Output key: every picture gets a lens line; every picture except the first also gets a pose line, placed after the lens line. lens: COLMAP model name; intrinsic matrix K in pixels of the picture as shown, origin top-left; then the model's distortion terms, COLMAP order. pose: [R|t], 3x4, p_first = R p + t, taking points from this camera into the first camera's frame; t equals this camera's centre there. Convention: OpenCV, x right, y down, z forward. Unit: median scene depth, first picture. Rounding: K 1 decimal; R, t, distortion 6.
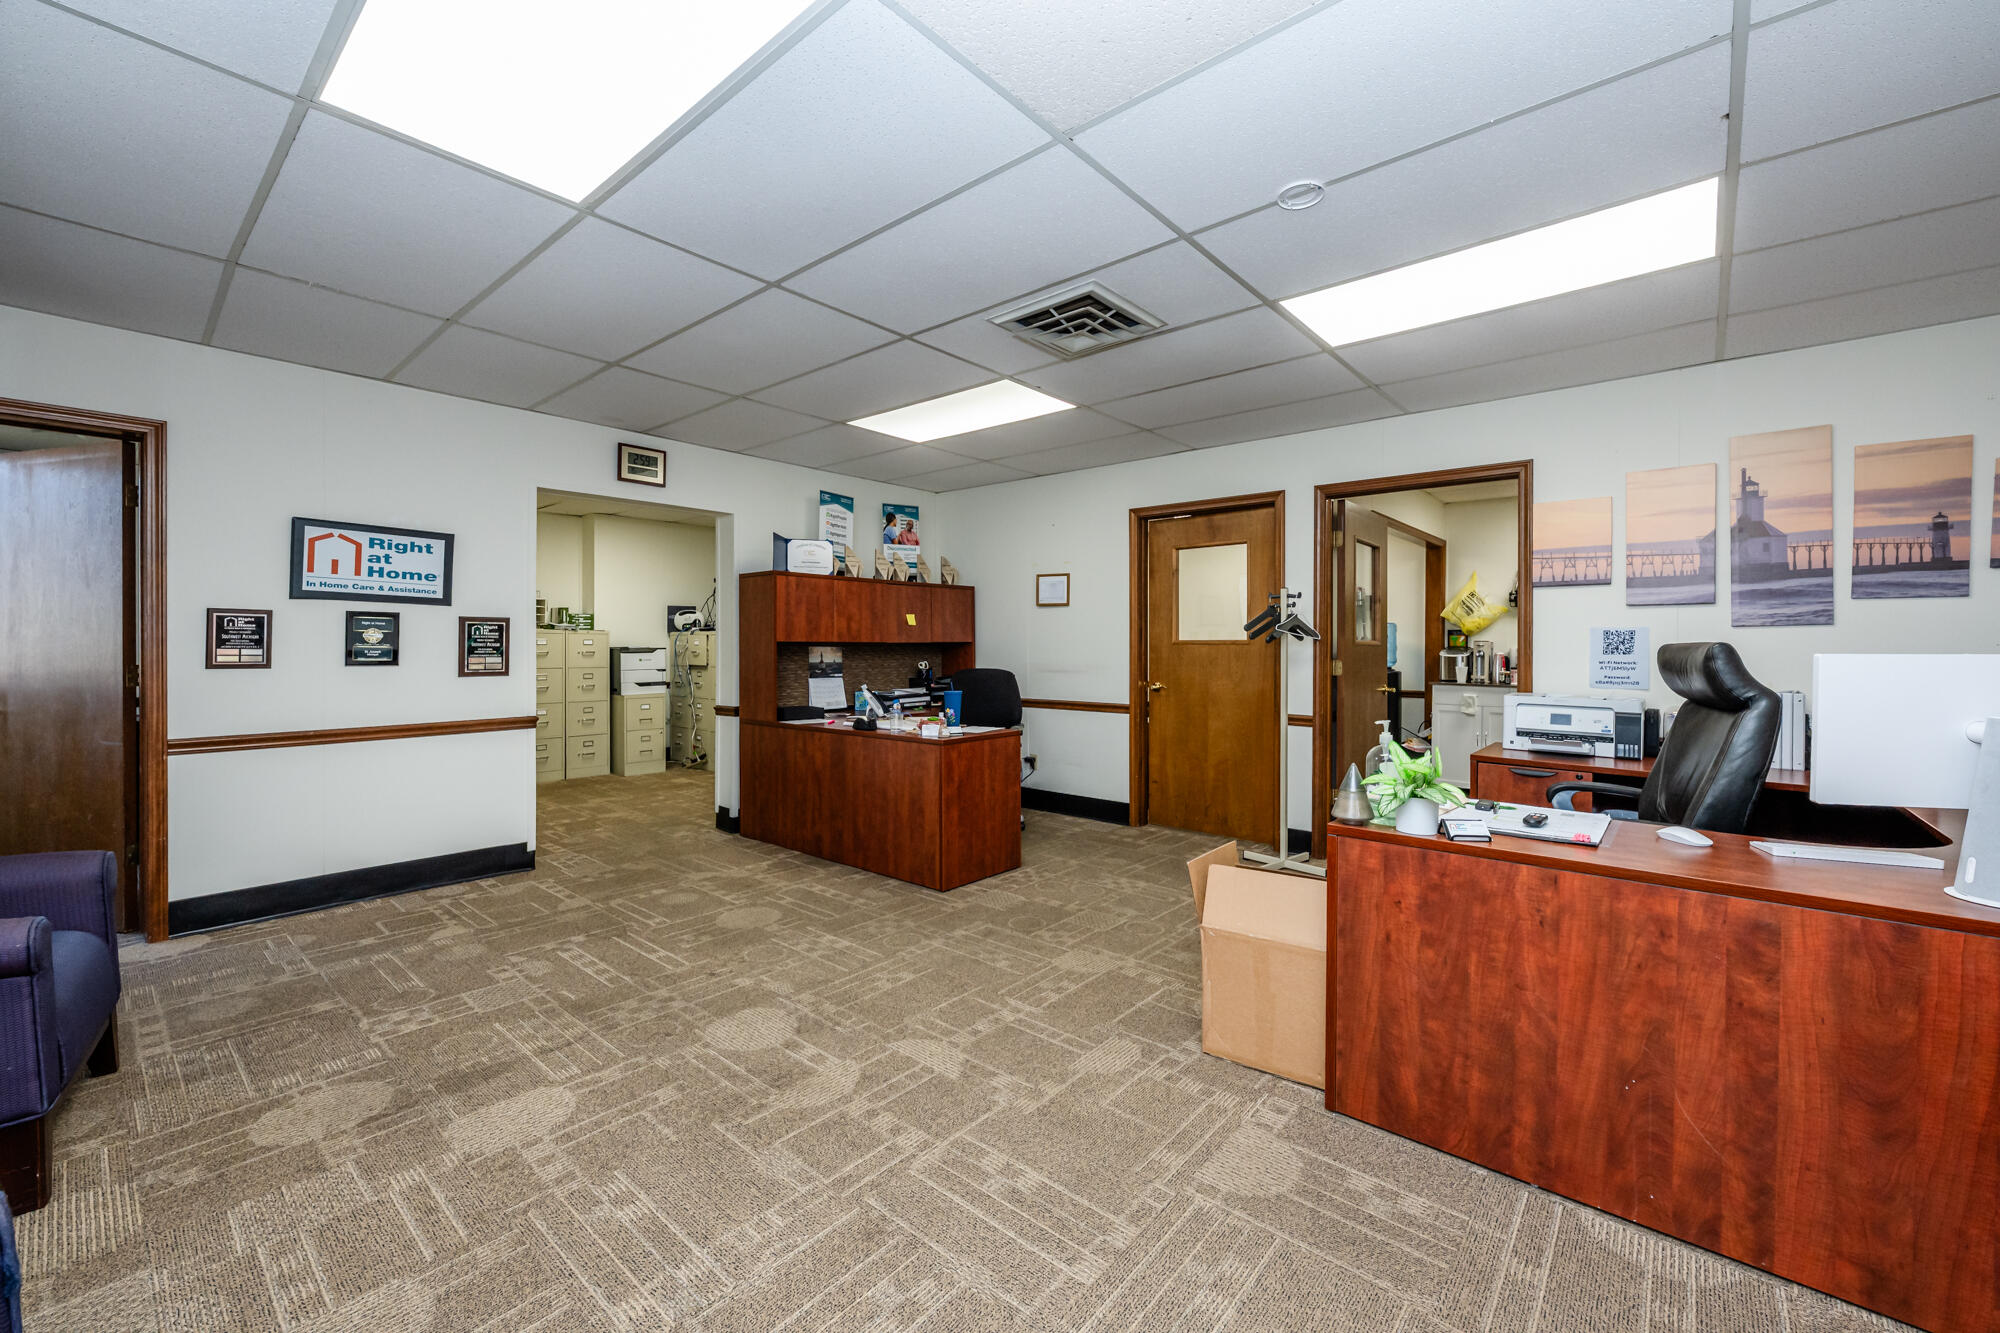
lens RADIAL K [[807.4, 0, 1003.0], [0, 807.4, 660.3], [0, 0, 1]] dist [0.002773, 0.000223]
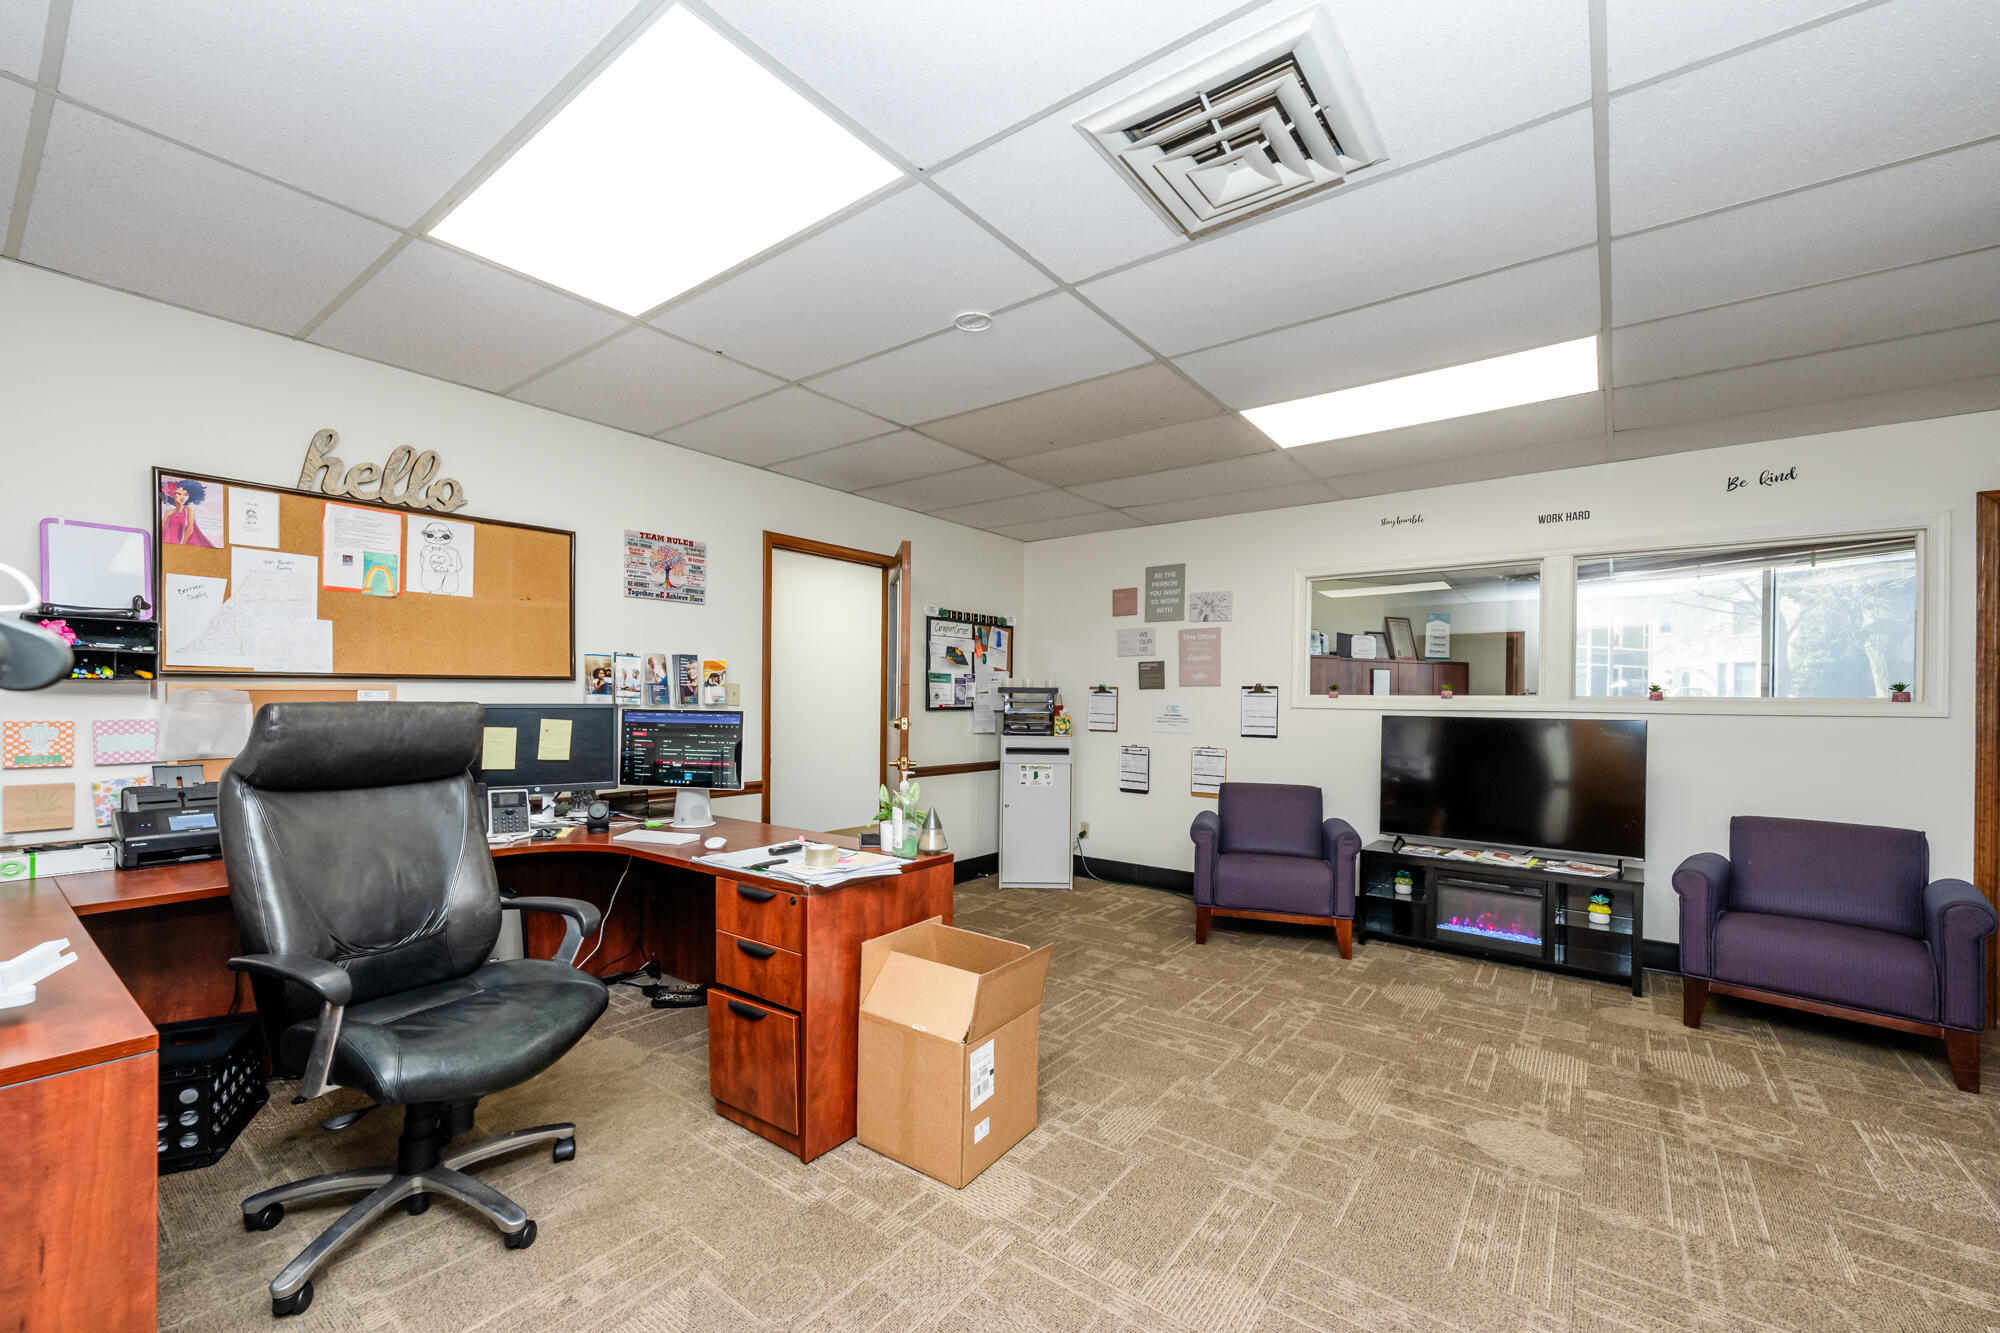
lens RADIAL K [[807.4, 0, 1001.1], [0, 807.4, 685.1], [0, 0, 1]] dist [0.002773, 0.000223]
pose [[-0.997679, -0.019562, -0.065227, 0.380077], [-0.019734, 0.999803, 0.001982, -0.054933], [0.065175, 0.003265, -0.997868, 2.064129]]
